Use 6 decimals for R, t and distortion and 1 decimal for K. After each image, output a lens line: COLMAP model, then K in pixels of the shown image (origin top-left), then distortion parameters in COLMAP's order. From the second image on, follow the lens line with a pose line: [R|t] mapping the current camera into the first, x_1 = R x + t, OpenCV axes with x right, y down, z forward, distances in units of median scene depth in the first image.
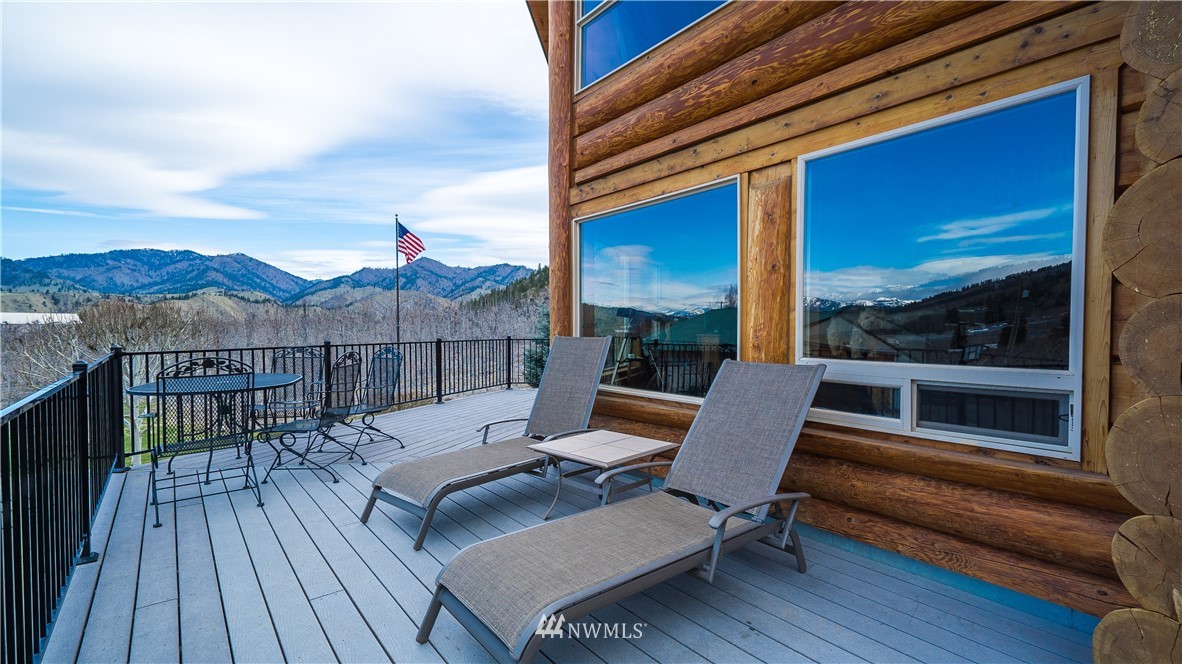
lens RADIAL K [[519.5, 0, 589.1], [0, 519.5, 338.8], [0, 0, 1]] dist [0.003134, 0.000241]
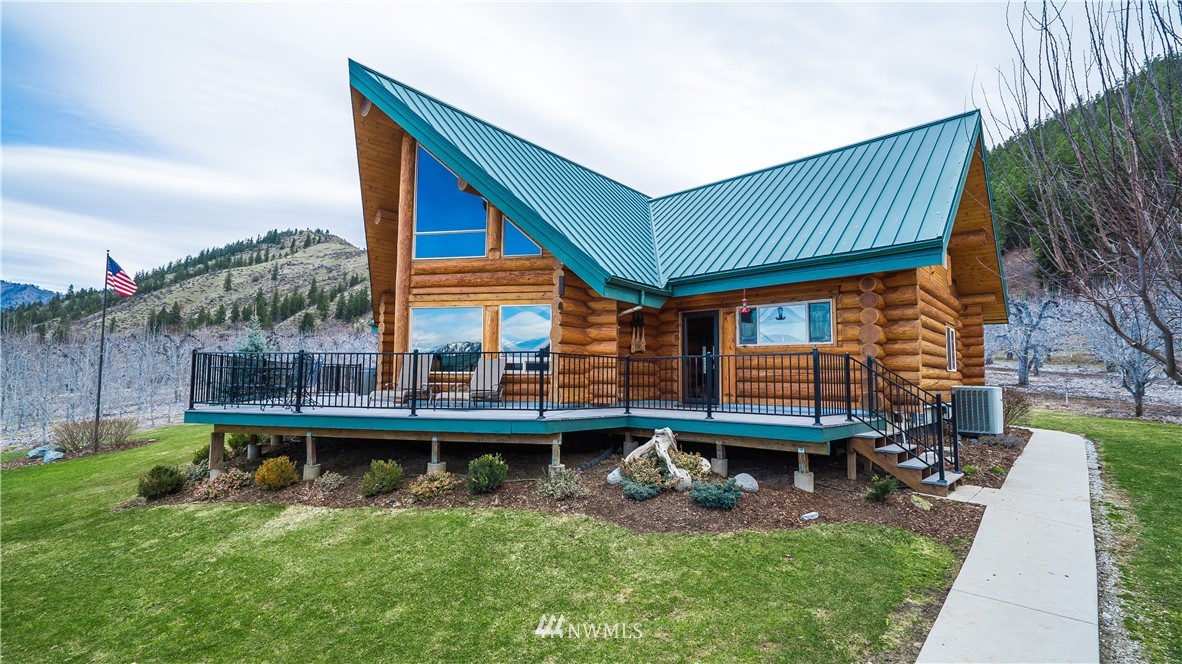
lens RADIAL K [[542.2, 0, 587.4], [0, 542.2, 334.0], [0, 0, 1]] dist [0.028870, 0.000130]
pose [[0.778307, 0.061573, 0.624857, -1.153341], [0.004173, 0.994651, -0.103210, 0.201641], [-0.627869, 0.082936, 0.773887, -1.807629]]
